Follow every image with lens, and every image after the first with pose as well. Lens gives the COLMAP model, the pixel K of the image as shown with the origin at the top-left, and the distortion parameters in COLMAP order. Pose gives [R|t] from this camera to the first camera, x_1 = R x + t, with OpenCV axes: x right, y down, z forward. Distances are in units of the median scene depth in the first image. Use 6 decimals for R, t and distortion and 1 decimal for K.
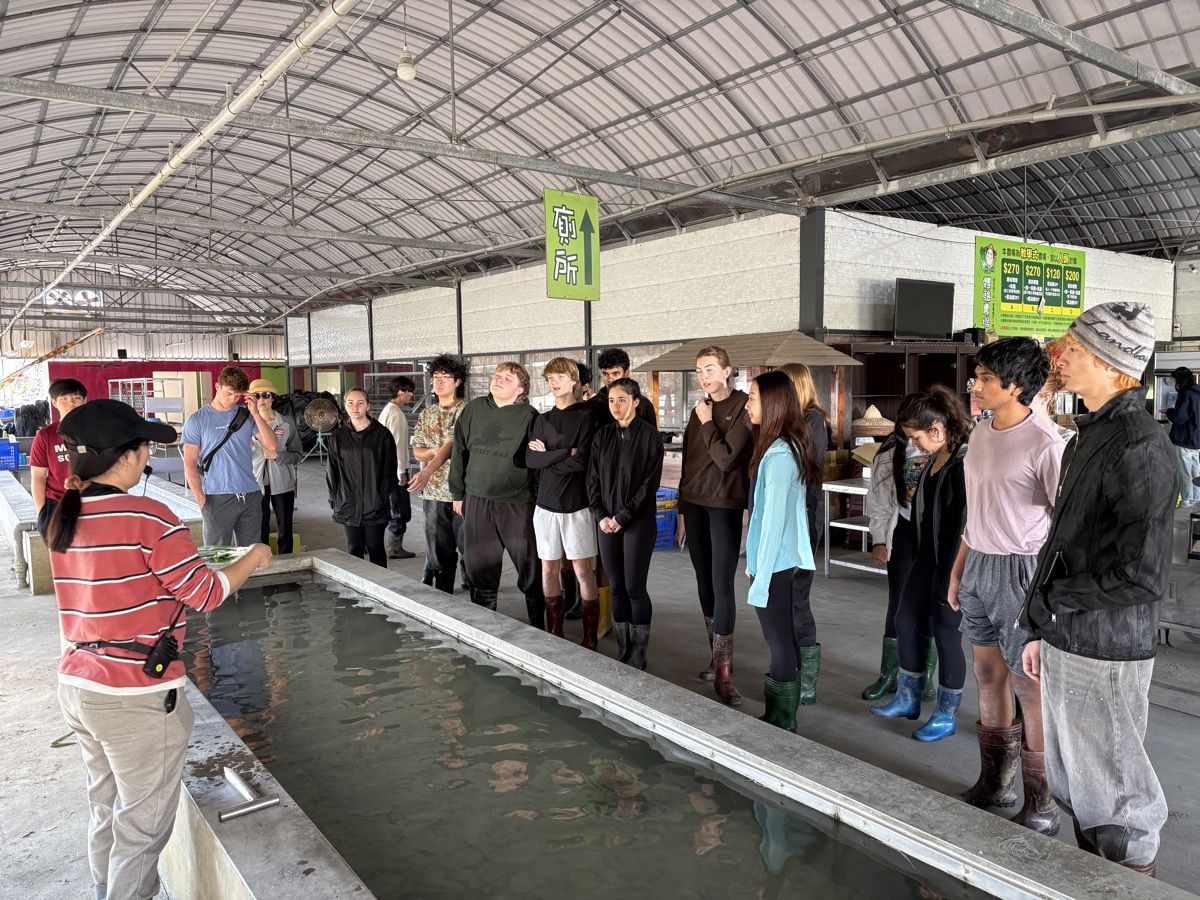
lens RADIAL K [[907.8, 0, 602.9], [0, 907.8, 458.6], [0, 0, 1]] dist [0.037146, -0.051192]
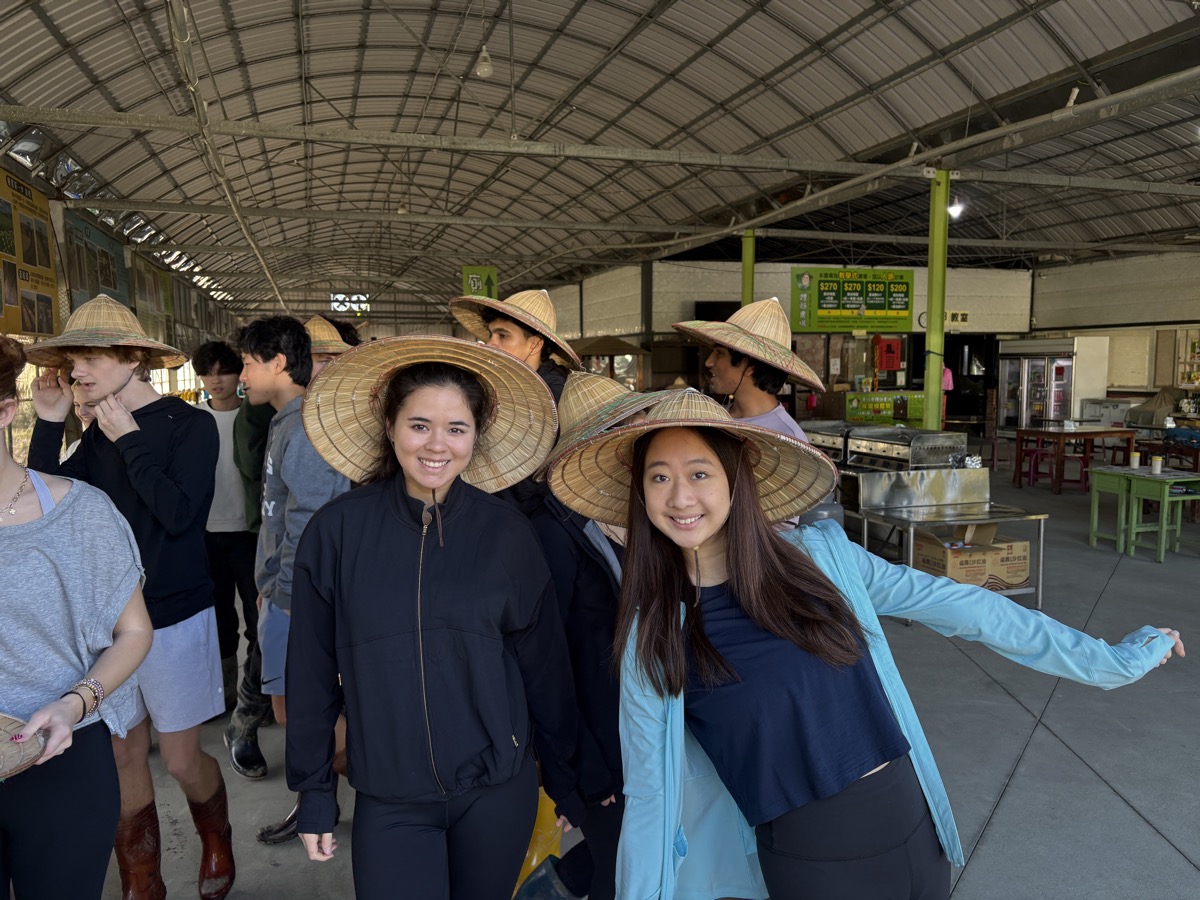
lens RADIAL K [[907.8, 0, 593.9], [0, 907.8, 449.3], [0, 0, 1]] dist [0.037146, -0.051192]
pose [[0.958116, 0.038660, -0.283758, 0.489130], [-0.031982, 0.999093, 0.028129, 0.028696], [0.284588, -0.017876, 0.958483, -0.528848]]
